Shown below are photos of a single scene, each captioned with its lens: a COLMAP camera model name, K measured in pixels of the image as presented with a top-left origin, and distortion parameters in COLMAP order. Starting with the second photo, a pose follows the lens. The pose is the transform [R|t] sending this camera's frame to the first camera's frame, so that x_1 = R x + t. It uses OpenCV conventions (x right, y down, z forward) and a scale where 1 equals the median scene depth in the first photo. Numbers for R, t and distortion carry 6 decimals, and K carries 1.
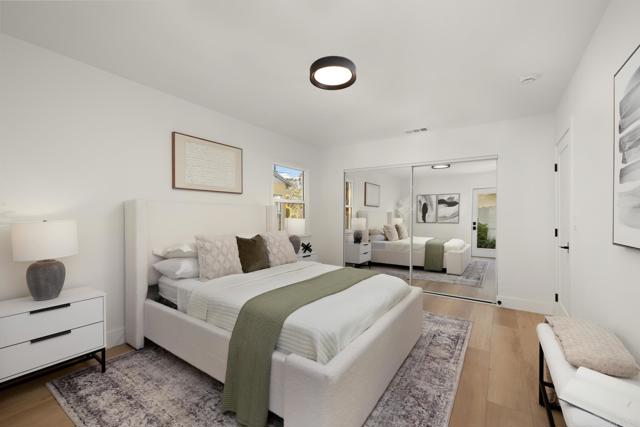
lens RADIAL K [[266.0, 0, 326.5], [0, 266.0, 214.7], [0, 0, 1]] dist [0.000726, -0.000956]
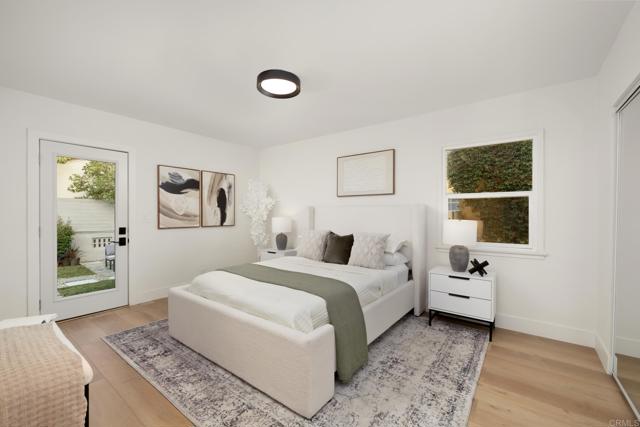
lens RADIAL K [[266.0, 0, 327.1], [0, 266.0, 212.8], [0, 0, 1]] dist [0.000726, -0.000956]
pose [[-0.046695, 0.007674, -0.998880, 0.891742], [-0.005647, 0.999952, 0.007946, -0.017209], [0.998893, 0.006012, -0.046649, 1.006409]]
